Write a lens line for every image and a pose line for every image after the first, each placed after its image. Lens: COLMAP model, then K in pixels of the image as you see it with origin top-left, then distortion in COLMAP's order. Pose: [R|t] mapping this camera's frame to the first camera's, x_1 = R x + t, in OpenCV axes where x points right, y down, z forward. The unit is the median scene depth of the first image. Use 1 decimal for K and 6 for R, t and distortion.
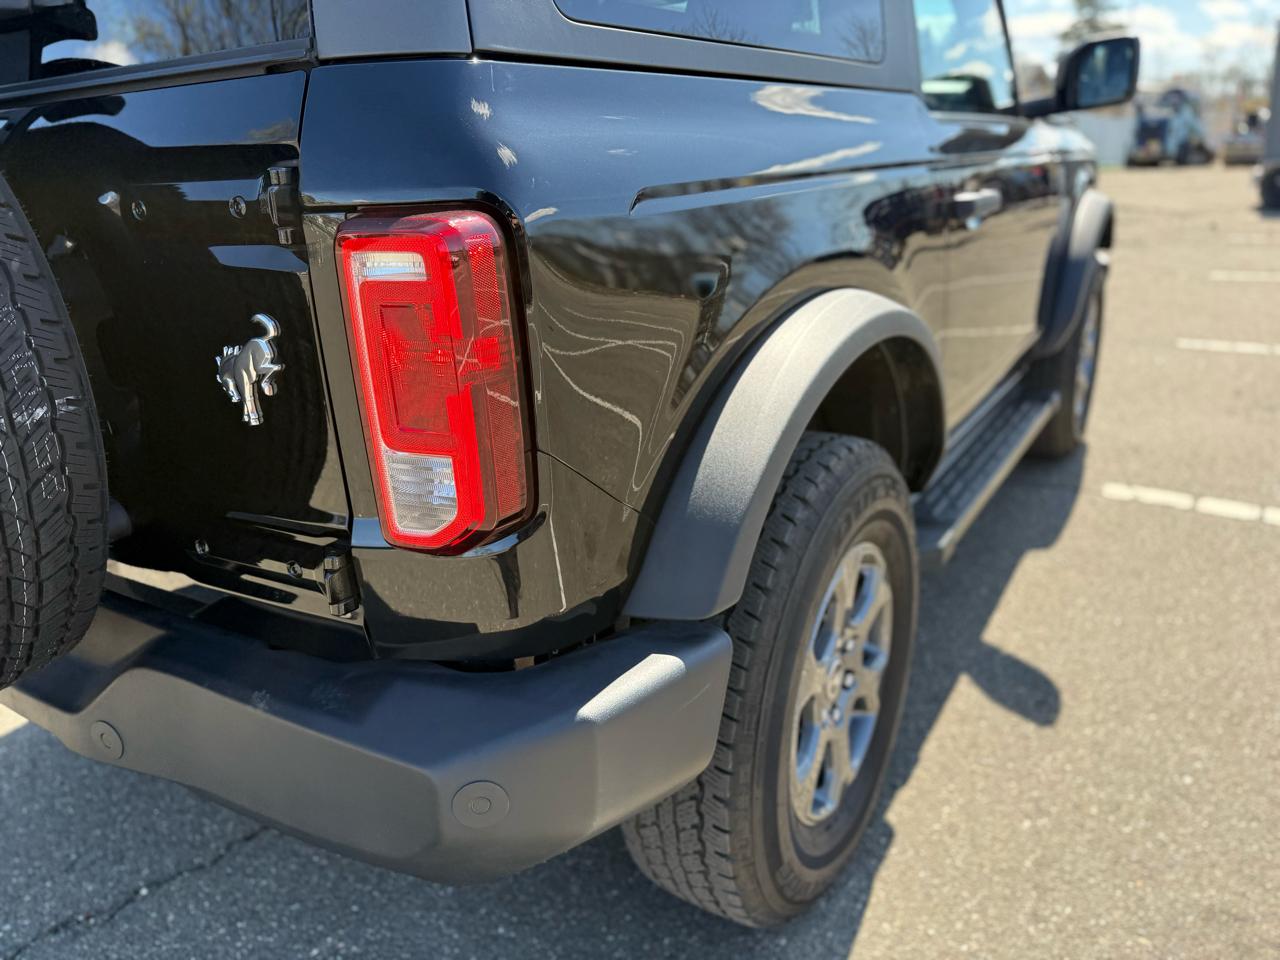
lens RADIAL K [[913.7, 0, 626.5], [0, 913.7, 496.1], [0, 0, 1]] dist [0.008953, -0.003853]
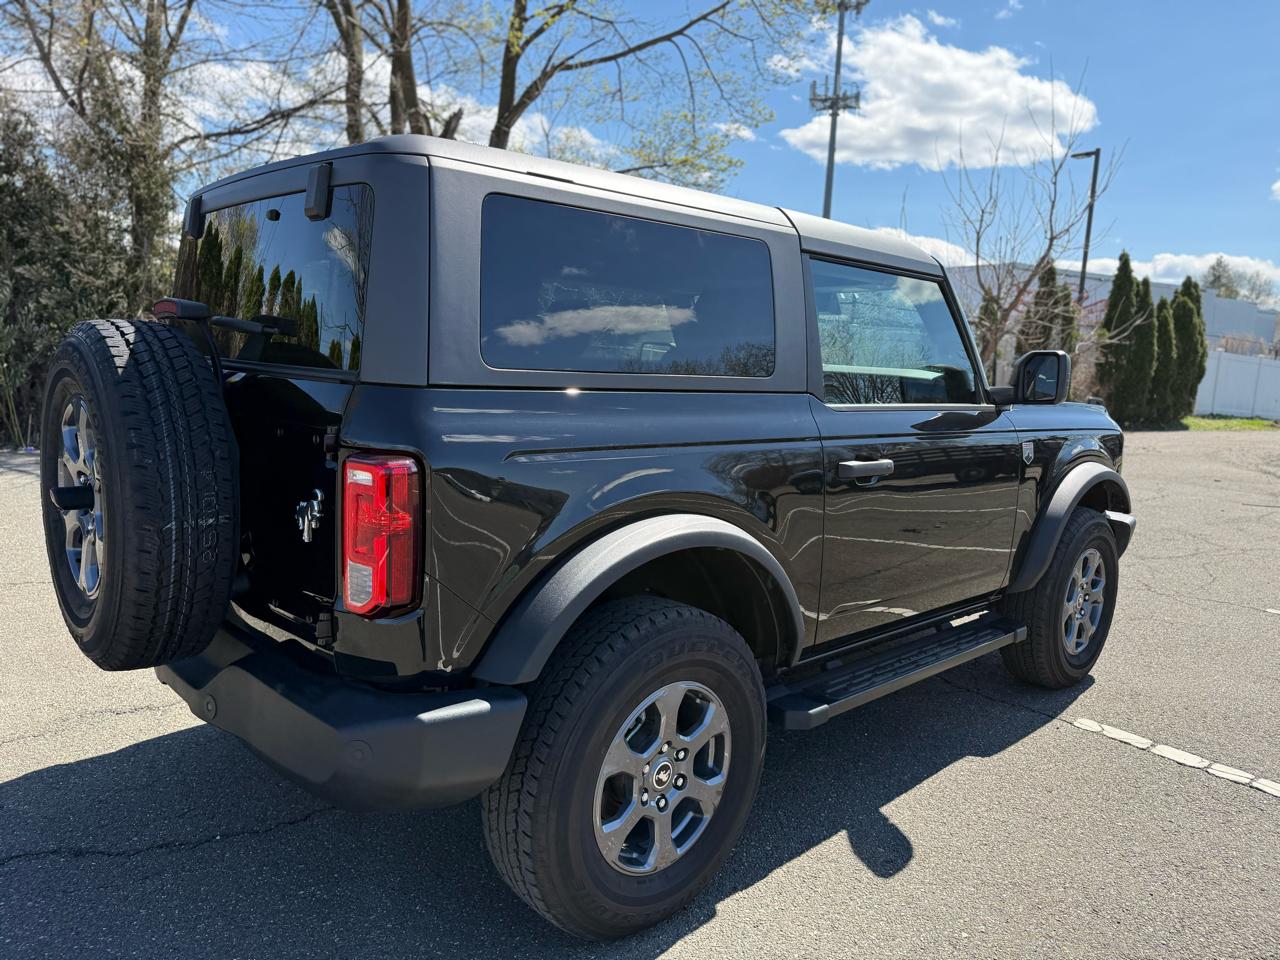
lens RADIAL K [[899.9, 0, 640.0], [0, 899.9, 480.0], [0, 0, 1]] dist [0.012764, -0.004702]
pose [[0.967287, 0.129666, -0.218042, 0.551816], [-0.172633, 0.966245, -0.191230, 0.032370], [0.185886, 0.222616, 0.957021, -0.601697]]
